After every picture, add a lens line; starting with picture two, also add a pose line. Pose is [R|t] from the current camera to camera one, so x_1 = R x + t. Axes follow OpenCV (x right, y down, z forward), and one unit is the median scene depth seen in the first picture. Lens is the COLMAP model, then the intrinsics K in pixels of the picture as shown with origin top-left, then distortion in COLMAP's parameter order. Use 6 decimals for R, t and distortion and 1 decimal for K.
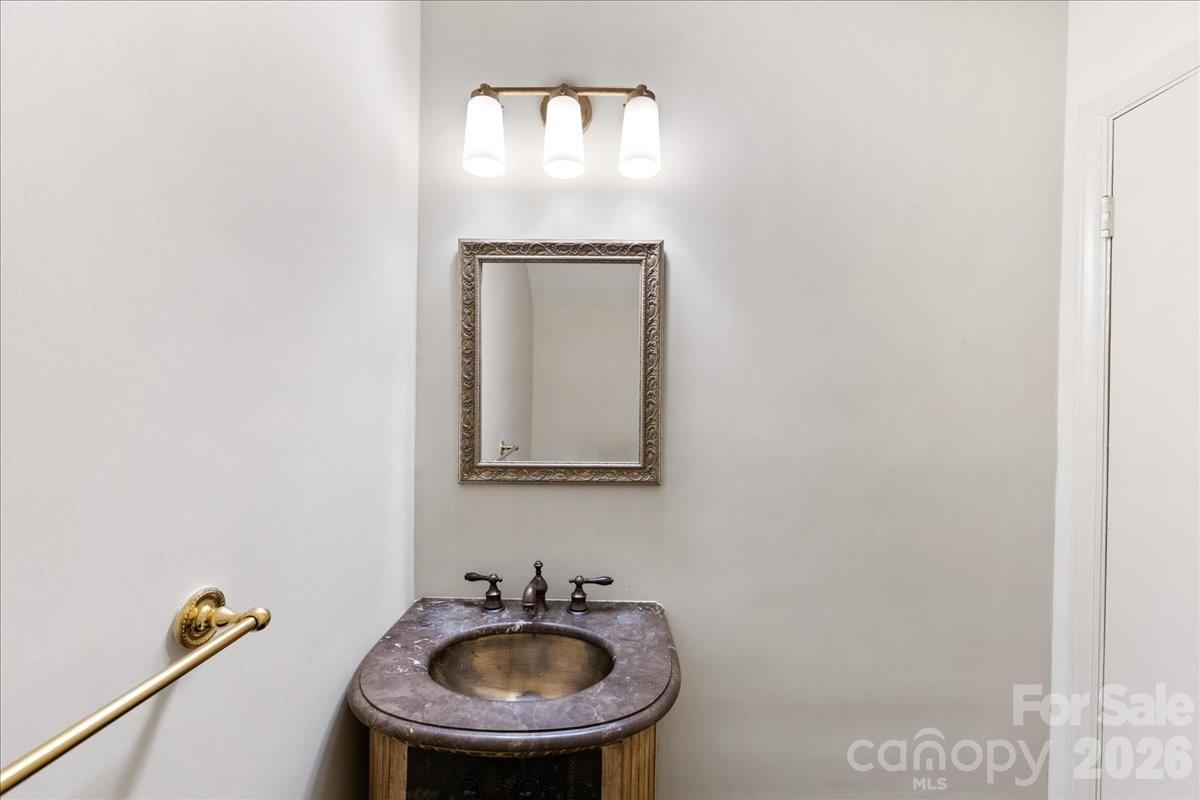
lens RADIAL K [[470.3, 0, 597.7], [0, 470.3, 402.2], [0, 0, 1]] dist [-0.003852, 0.000255]
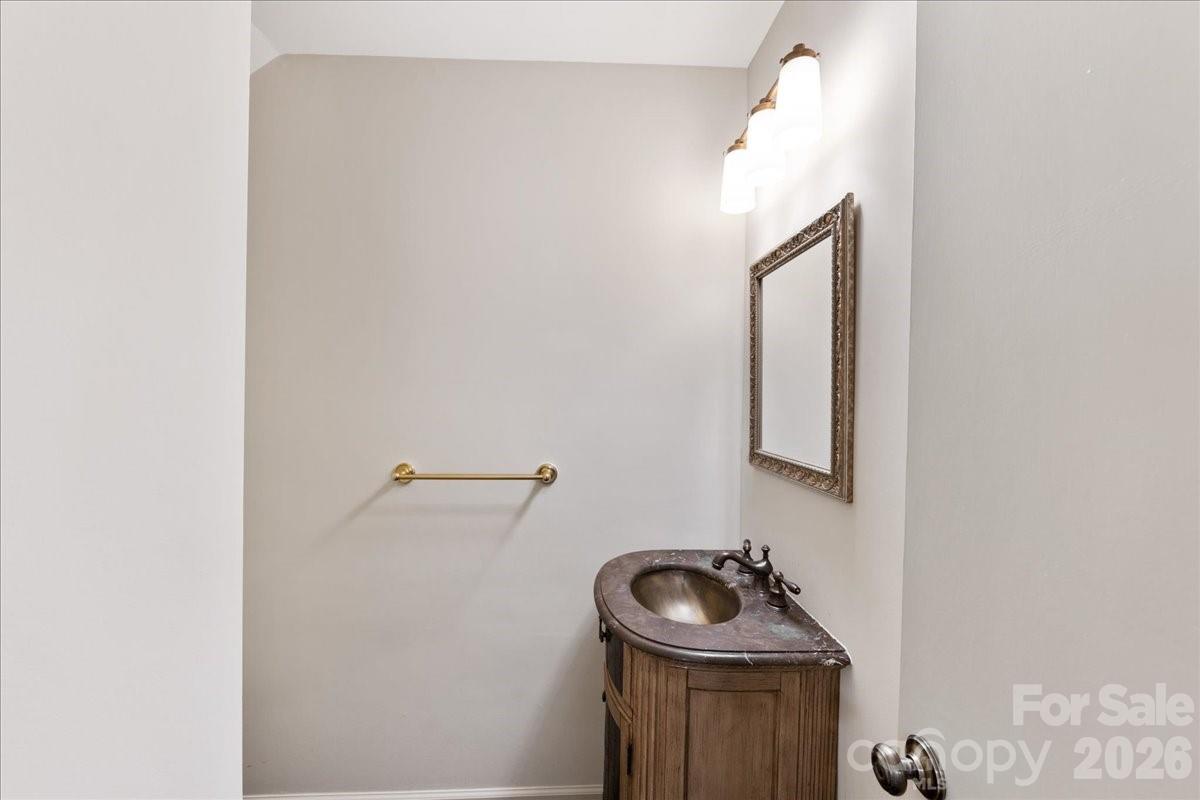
lens RADIAL K [[470.3, 0, 597.7], [0, 470.3, 402.2], [0, 0, 1]] dist [-0.003852, 0.000255]
pose [[0.054077, 0.004948, -0.998525, 0.963754], [-0.020027, 0.999792, 0.003870, 0.015137], [0.998336, 0.019789, 0.054165, 0.575262]]
